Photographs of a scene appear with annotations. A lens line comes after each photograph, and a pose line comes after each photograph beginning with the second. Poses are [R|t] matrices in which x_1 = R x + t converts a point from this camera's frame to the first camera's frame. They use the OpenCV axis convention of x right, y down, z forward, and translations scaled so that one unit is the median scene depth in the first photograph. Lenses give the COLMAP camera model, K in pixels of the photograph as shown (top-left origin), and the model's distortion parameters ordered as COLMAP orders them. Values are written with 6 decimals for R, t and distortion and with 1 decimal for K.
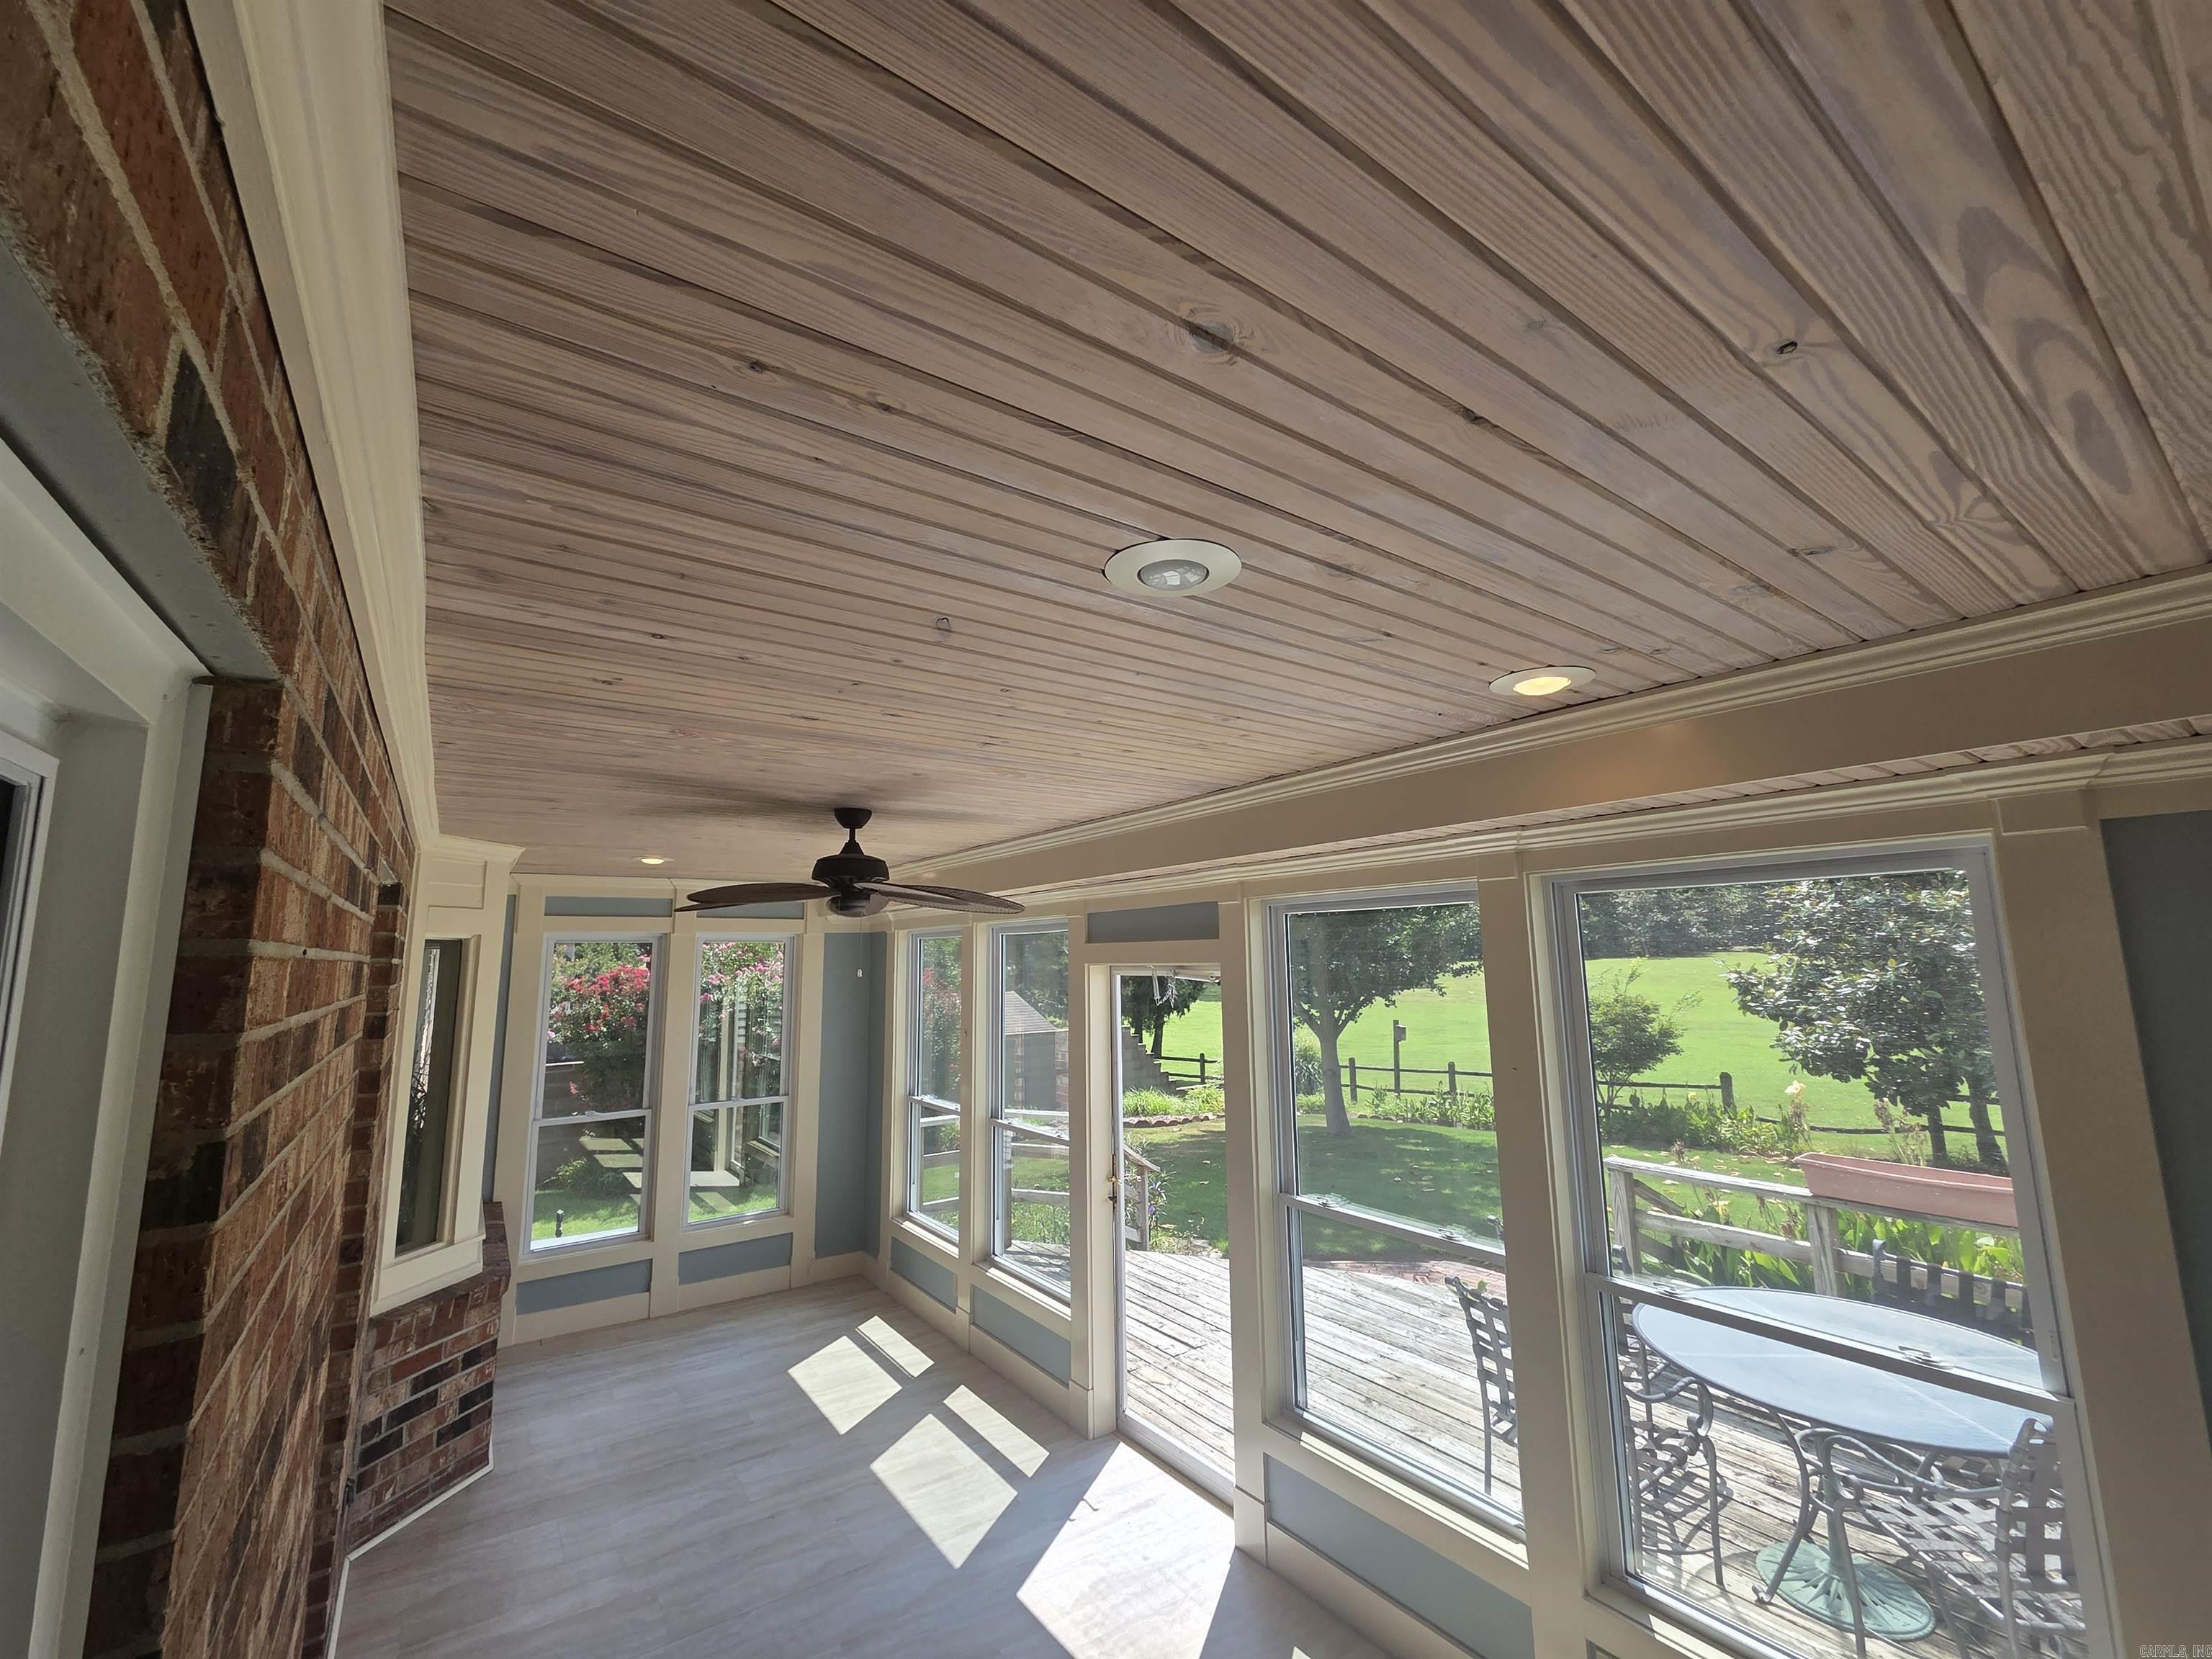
lens RADIAL K [[905.2, 0, 1110.9], [0, 905.2, 824.8], [0, 0, 1]] dist [0.000176, -0.000601]
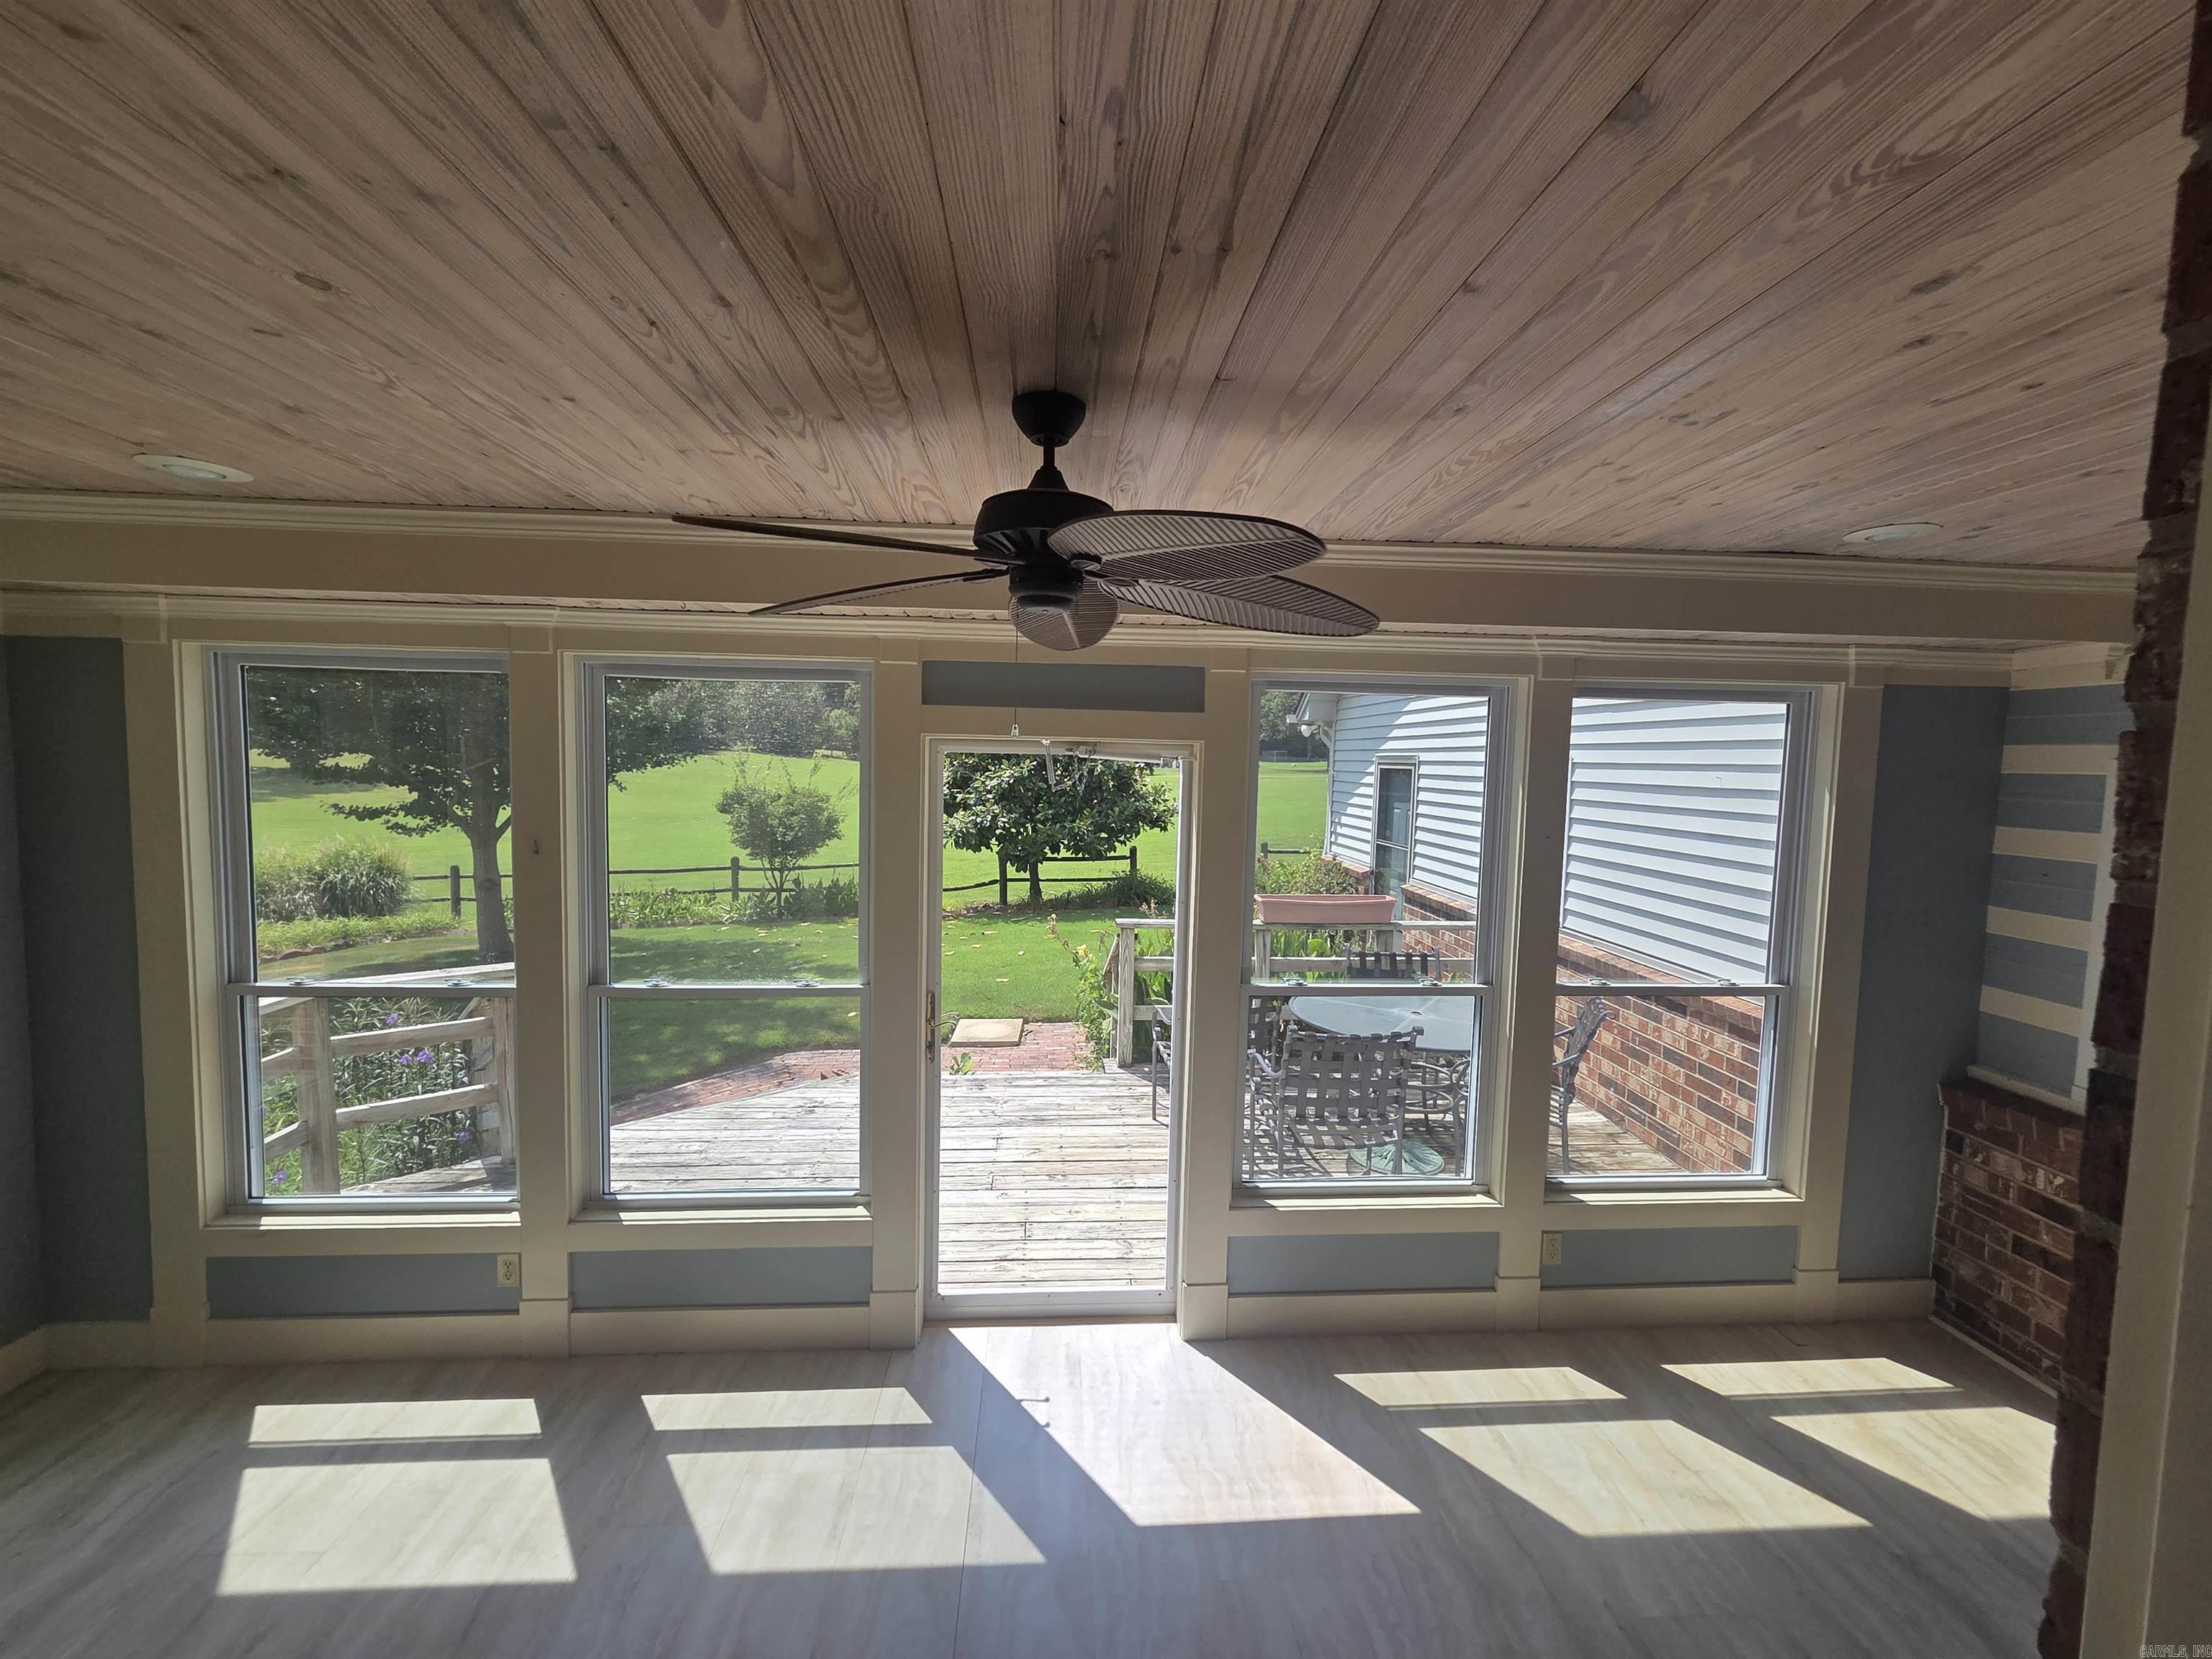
lens RADIAL K [[905.2, 0, 1110.9], [0, 905.2, 824.8], [0, 0, 1]] dist [0.000176, -0.000601]
pose [[0.529577, -0.035853, 0.847504, -0.458895], [-0.154013, 0.978437, 0.137629, 0.090271], [-0.834164, -0.203412, 0.512635, 0.445723]]
